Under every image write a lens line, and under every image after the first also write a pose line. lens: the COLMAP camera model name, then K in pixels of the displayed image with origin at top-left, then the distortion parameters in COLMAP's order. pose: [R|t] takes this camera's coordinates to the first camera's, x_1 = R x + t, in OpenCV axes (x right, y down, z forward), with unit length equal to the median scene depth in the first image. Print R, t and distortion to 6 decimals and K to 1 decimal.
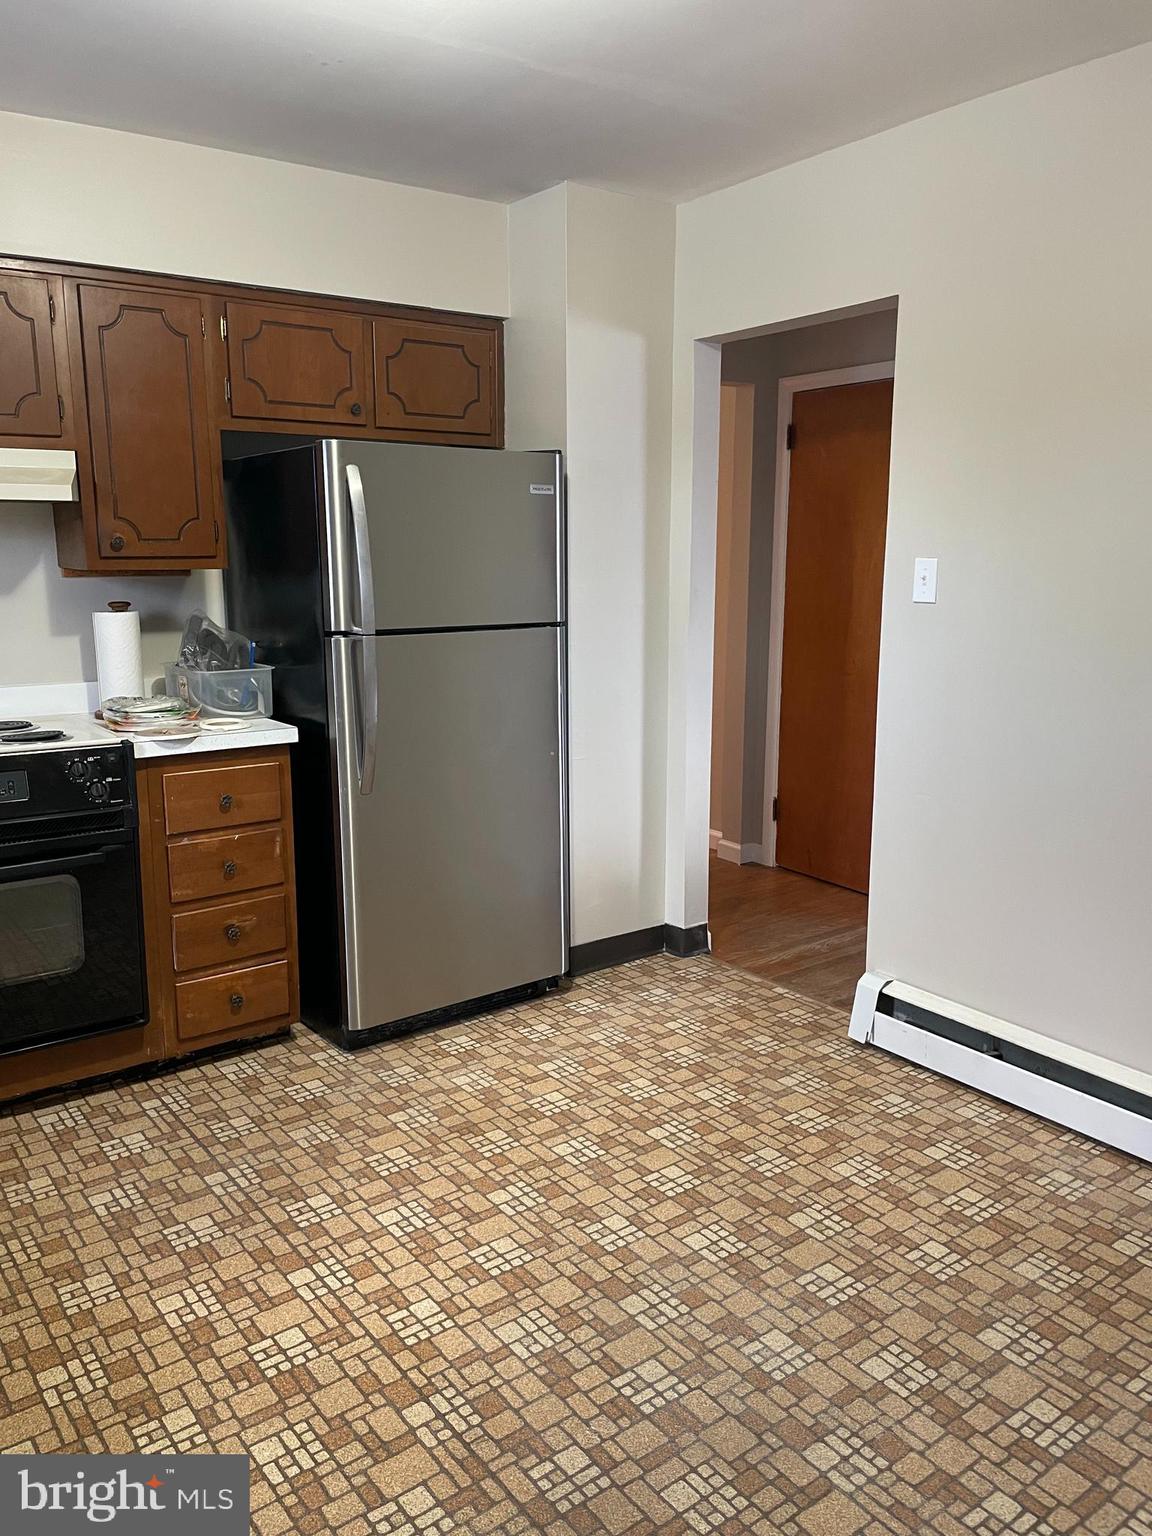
lens RADIAL K [[1158.1, 0, 586.2], [0, 1158.1, 772.1], [0, 0, 1]] dist [0.026019, -0.003113]
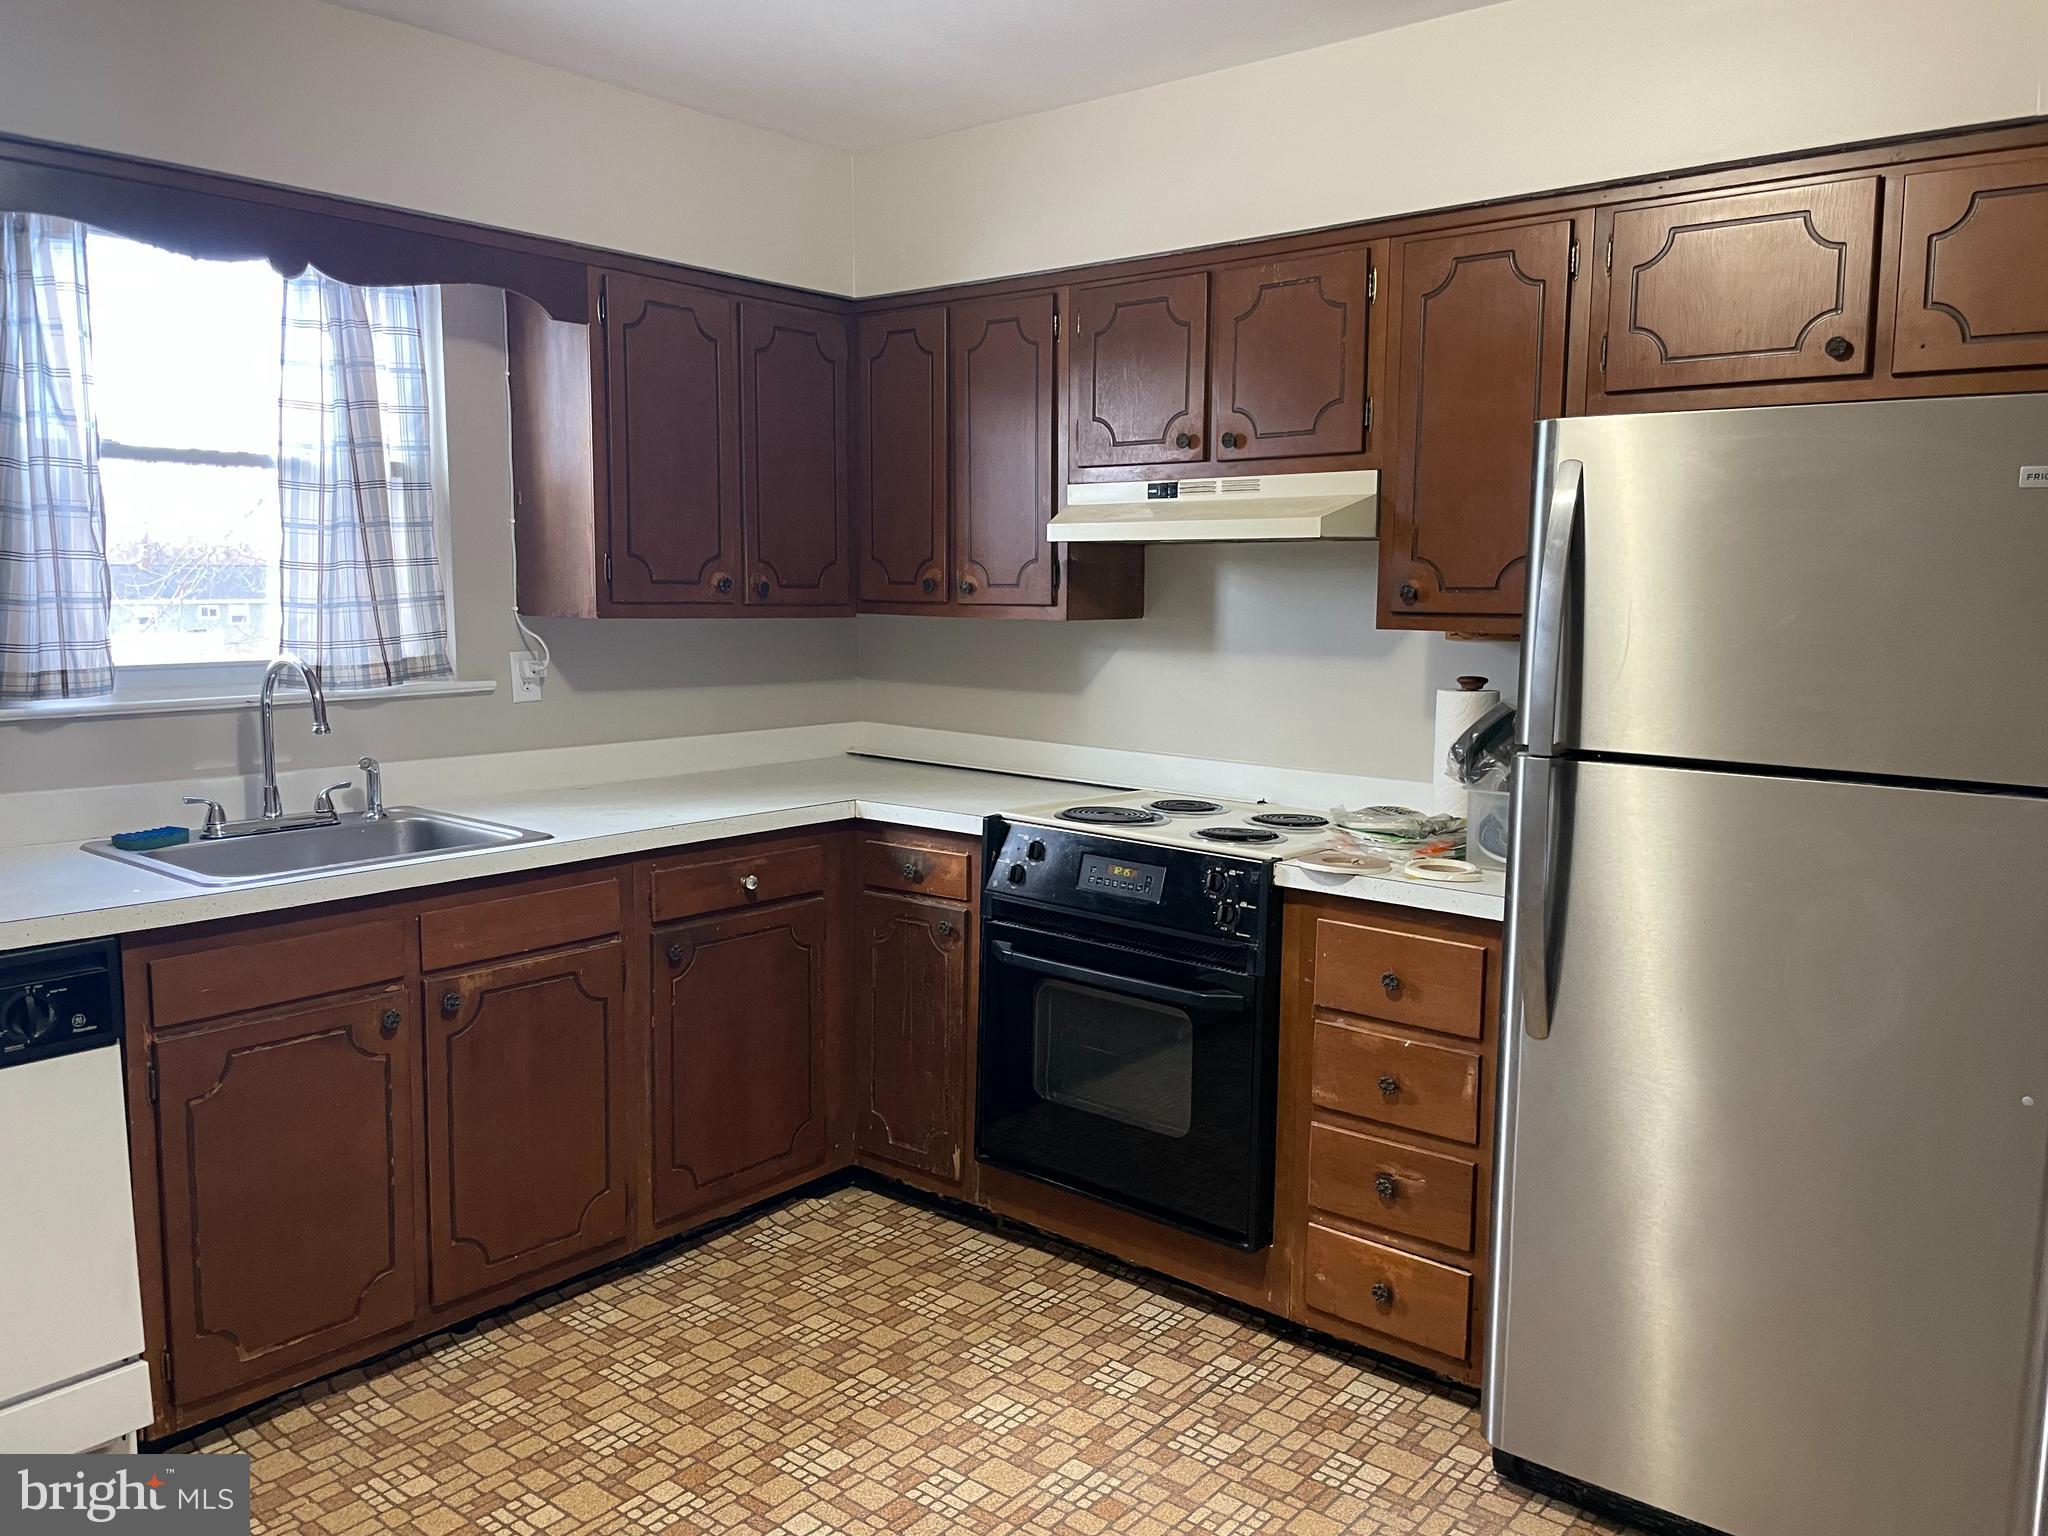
lens RADIAL K [[1544.1, 0, 1036.9], [0, 1544.1, 762.8], [0, 0, 1]] dist [0.026019, -0.003113]
pose [[0.241086, 0.117228, -0.963398, 0.468227], [-0.201915, 0.977015, 0.068357, -0.115899], [0.949267, 0.178044, 0.259214, 0.567436]]
